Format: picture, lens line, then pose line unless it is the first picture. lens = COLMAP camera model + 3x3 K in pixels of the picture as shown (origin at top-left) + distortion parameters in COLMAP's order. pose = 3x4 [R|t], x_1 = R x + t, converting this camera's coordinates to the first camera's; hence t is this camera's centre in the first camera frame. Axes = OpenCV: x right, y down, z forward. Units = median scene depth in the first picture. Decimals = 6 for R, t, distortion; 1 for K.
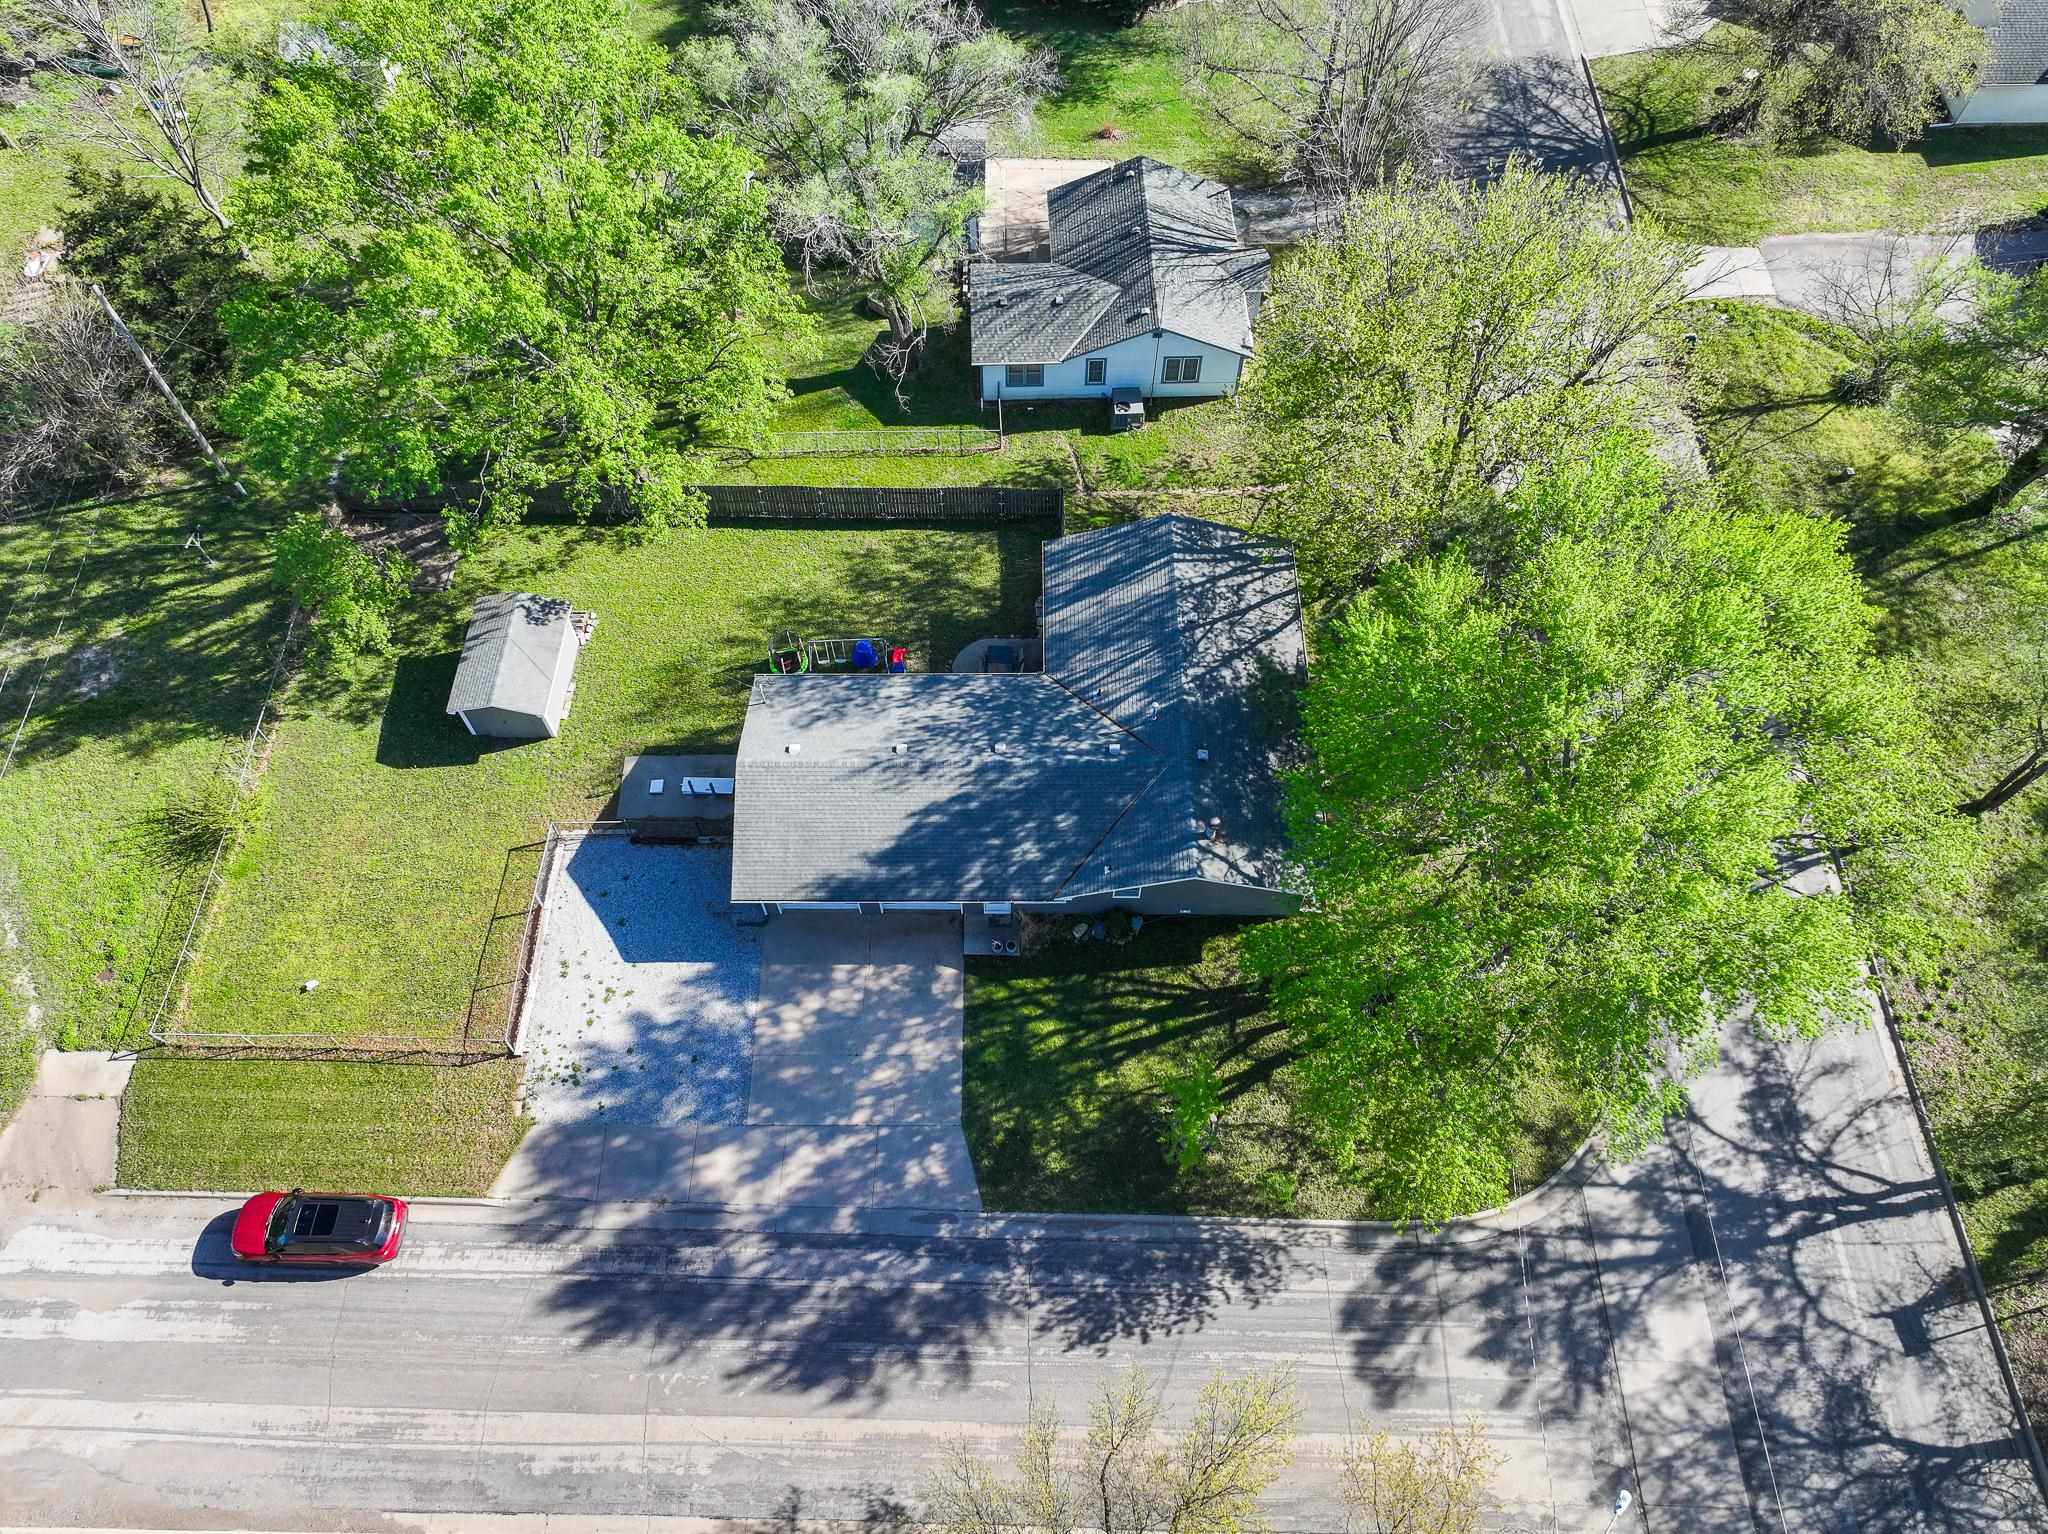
lens RADIAL K [[1440.2, 0, 1030.0], [0, 1440.2, 759.9], [0, 0, 1]] dist [-0.003753, 0.010307]
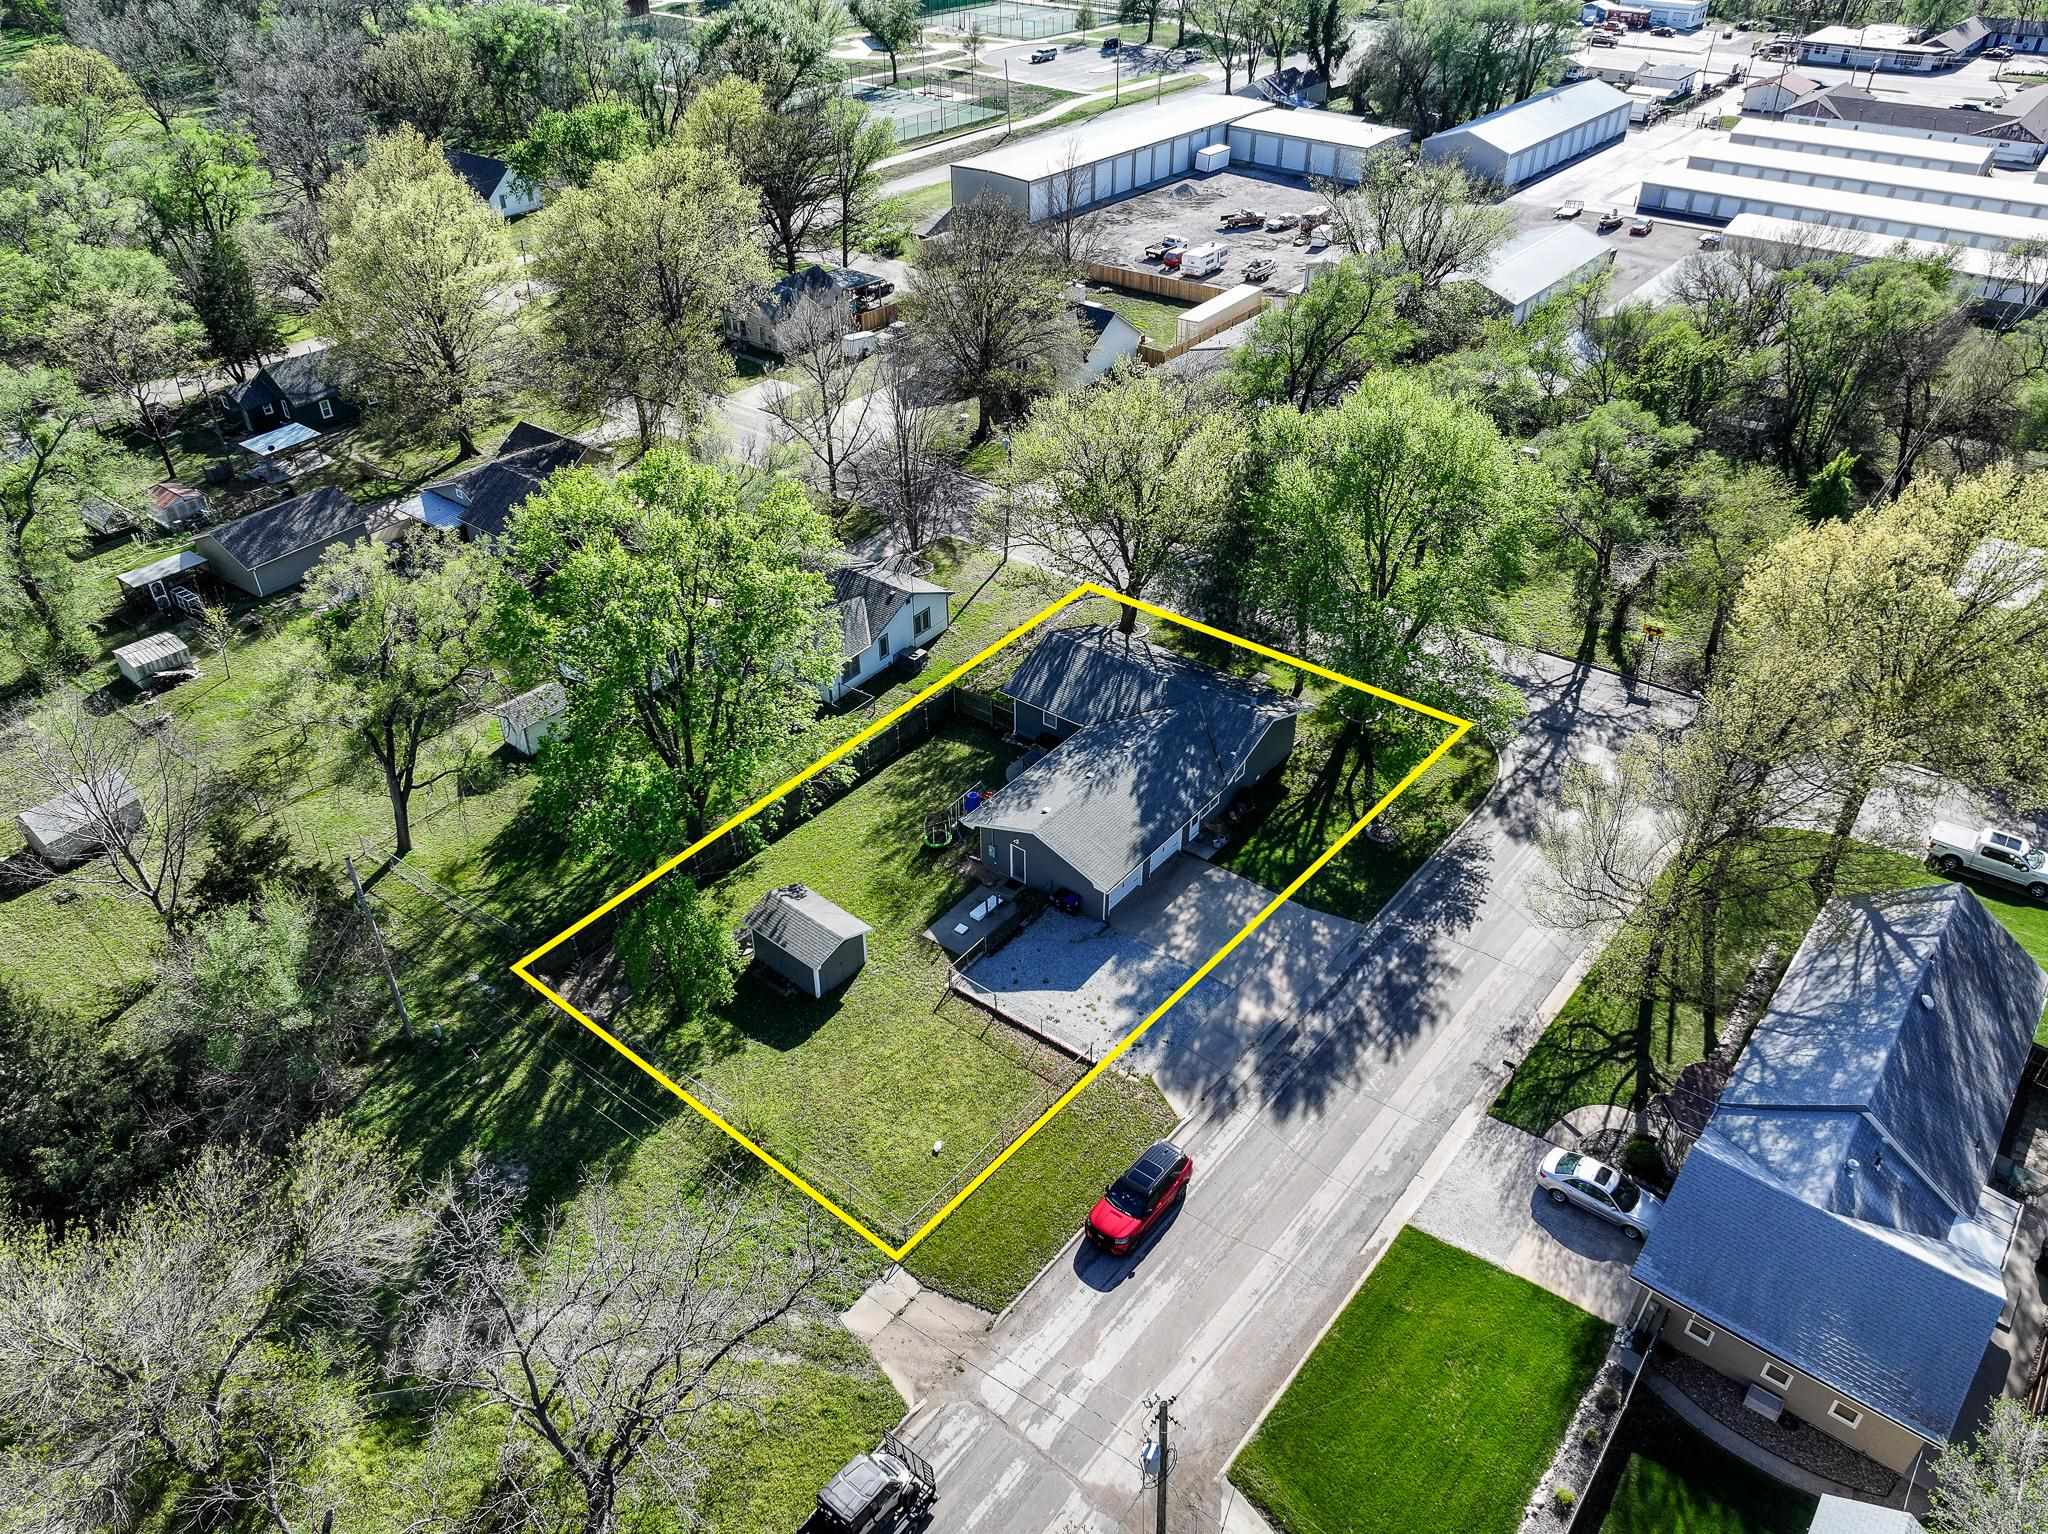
lens RADIAL K [[1433.3, 0, 1034.3], [0, 1433.3, 756.6], [0, 0, 1]] dist [0.001557, 0.001814]
pose [[0.616406, -0.464950, 0.635504, -1.065880], [0.686700, 0.712356, -0.144886, 0.155096], [-0.385340, 0.525709, 0.758382, -0.105254]]
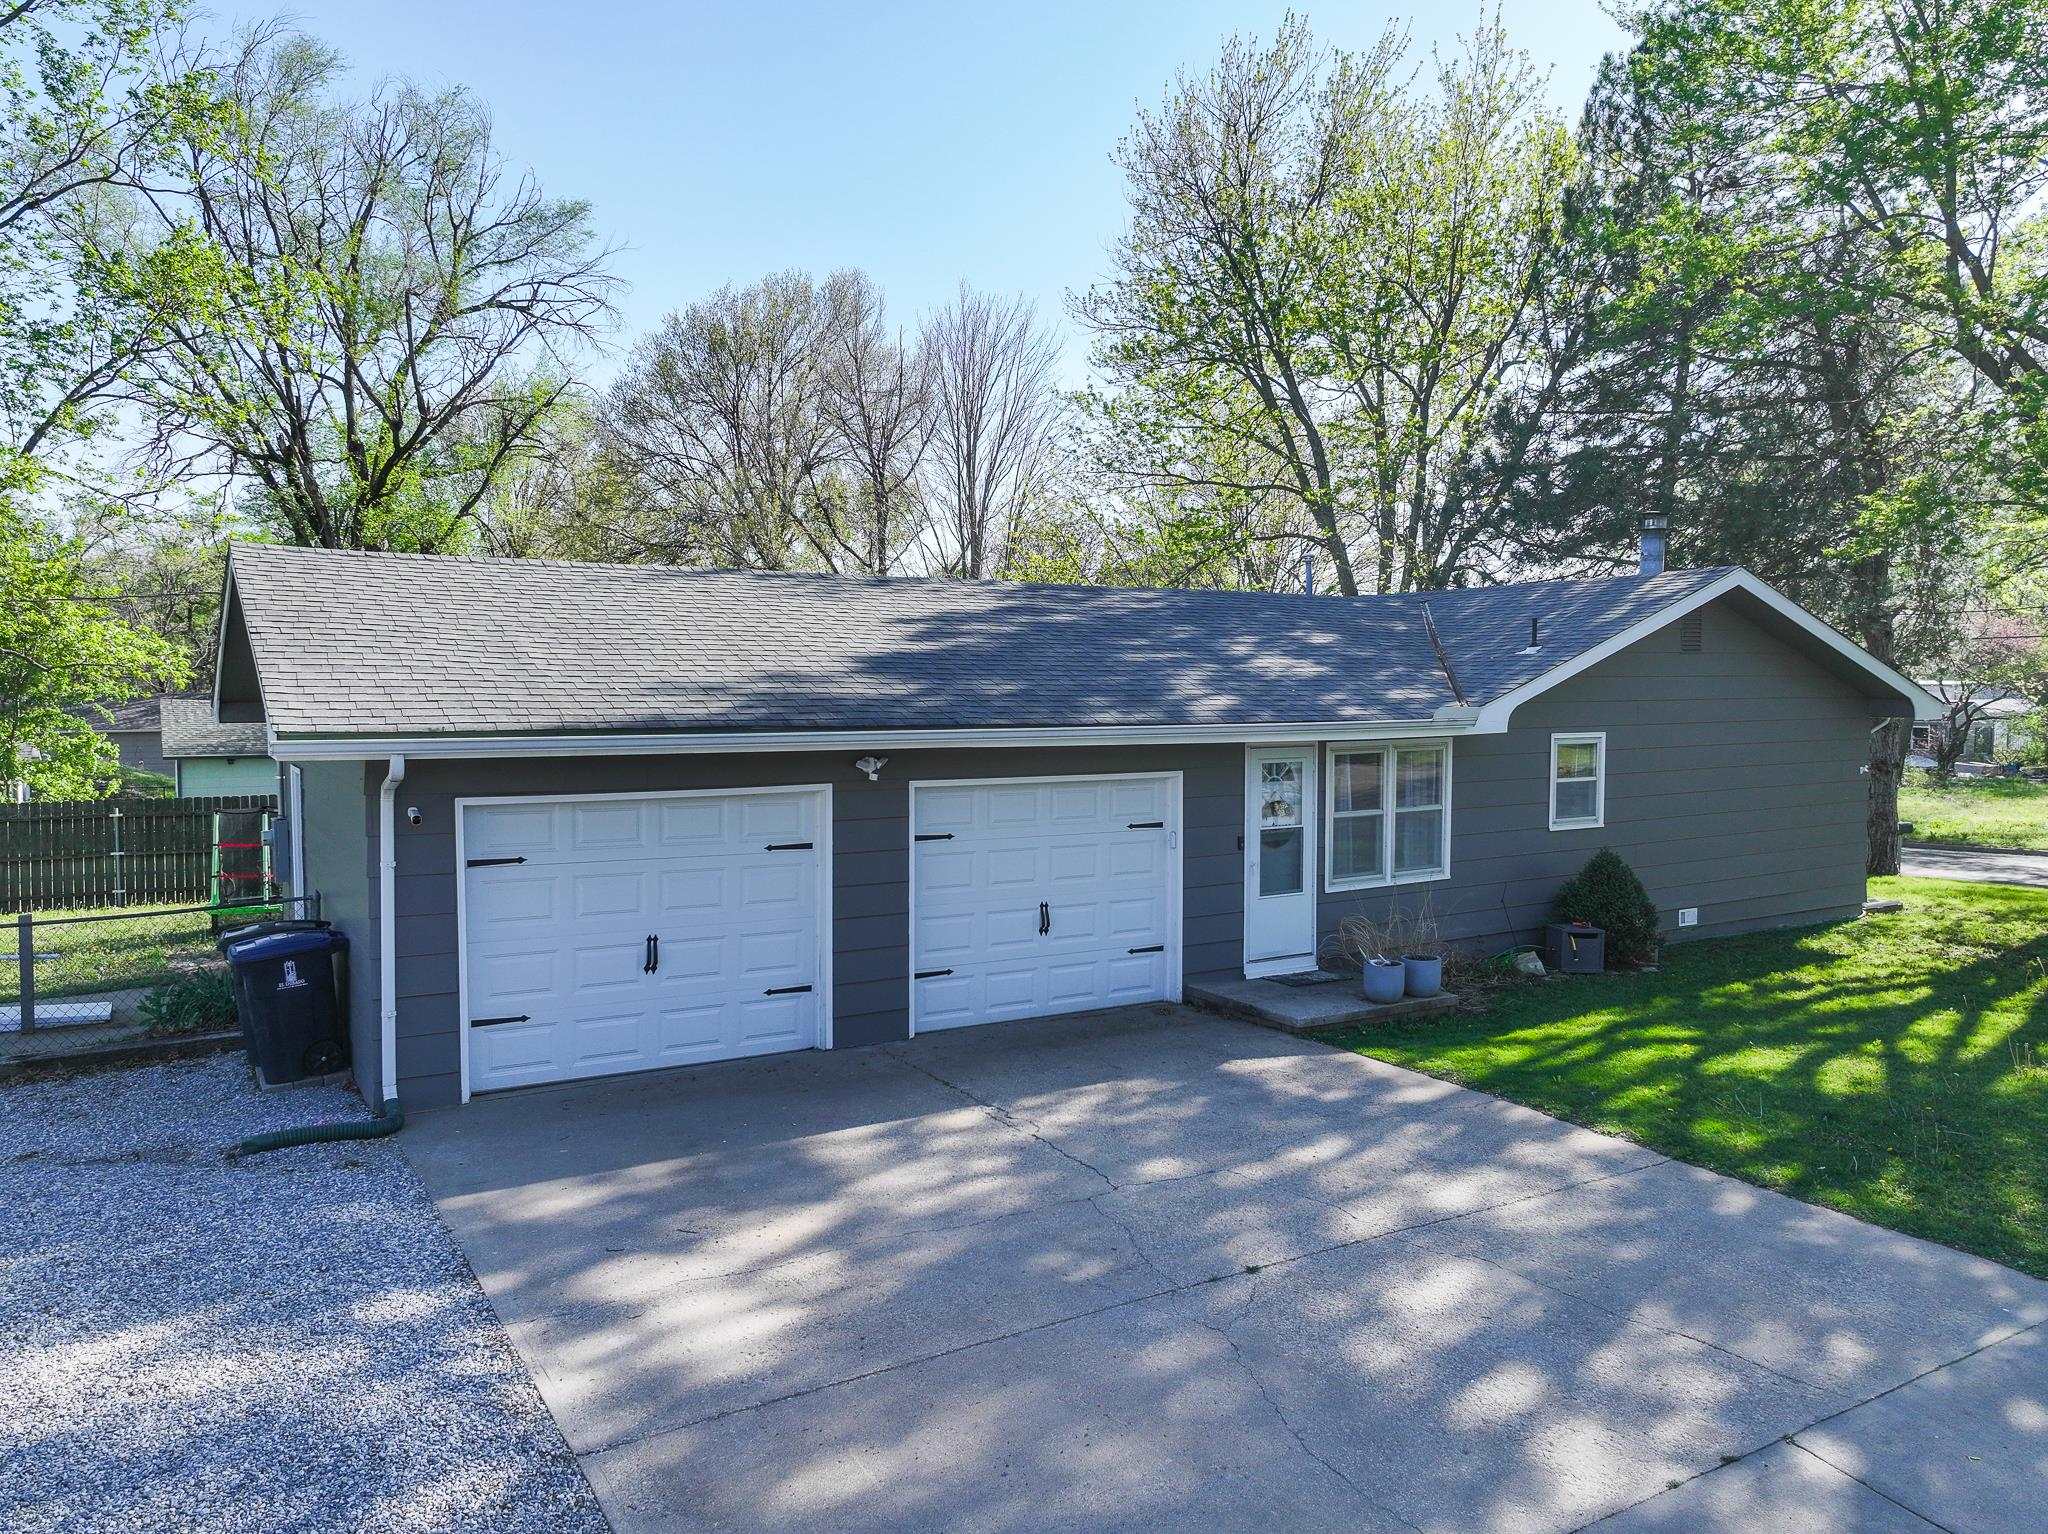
lens RADIAL K [[1433.3, 0, 1034.3], [0, 1433.3, 756.6], [0, 0, 1]] dist [0.001557, 0.001814]
pose [[0.857477, -0.040052, 0.512961, -0.208990], [0.452048, 0.534793, -0.713897, 0.272424], [-0.245735, 0.844034, 0.476678, 0.876390]]
